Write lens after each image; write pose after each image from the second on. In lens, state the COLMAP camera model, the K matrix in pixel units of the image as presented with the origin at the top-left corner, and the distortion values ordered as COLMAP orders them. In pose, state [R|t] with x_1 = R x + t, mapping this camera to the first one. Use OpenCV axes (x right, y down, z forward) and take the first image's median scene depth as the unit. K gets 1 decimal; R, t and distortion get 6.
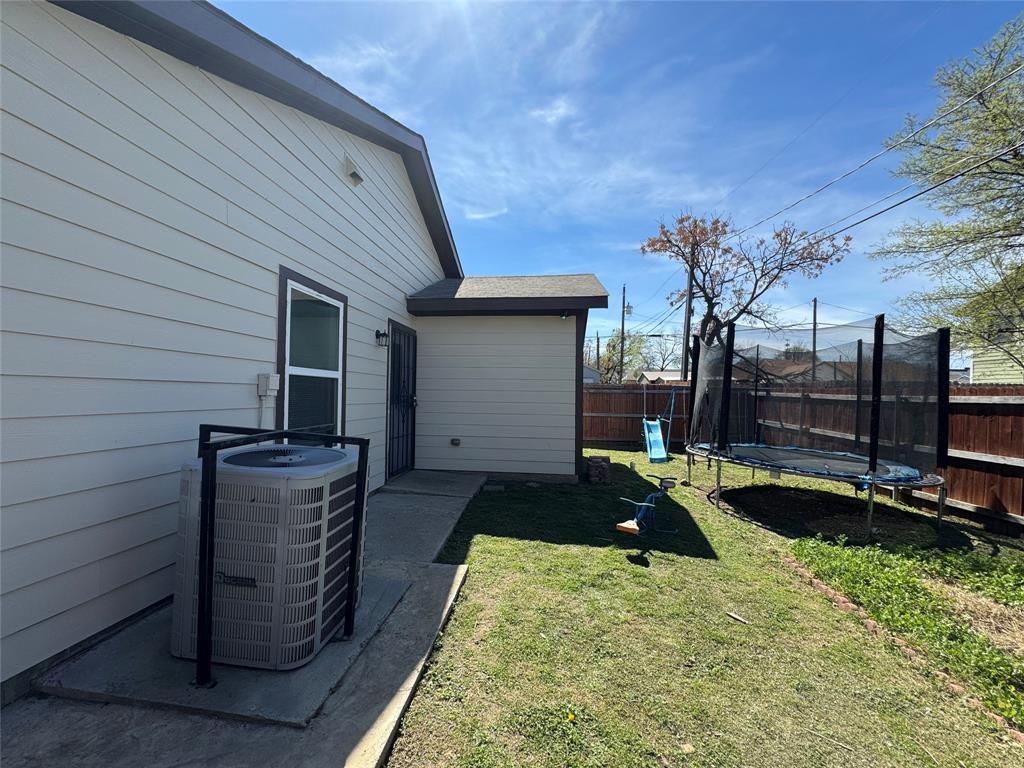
lens RADIAL K [[408.1, 0, 512.0], [0, 408.1, 384.0], [0, 0, 1]] dist [-0.001624, -0.000232]
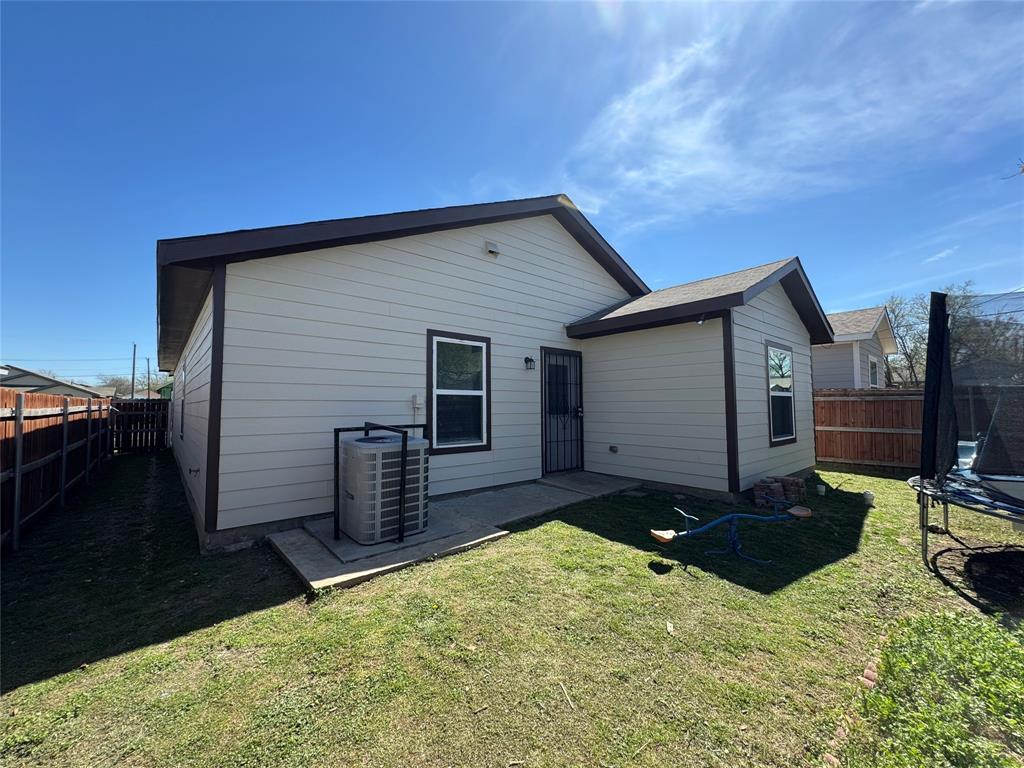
lens RADIAL K [[408.1, 0, 512.0], [0, 408.1, 384.0], [0, 0, 1]] dist [-0.001624, -0.000232]
pose [[0.732144, -0.053041, -0.679081, 0.674462], [0.029968, 0.998506, -0.045680, 0.015766], [0.680490, 0.013094, 0.732641, 0.013923]]
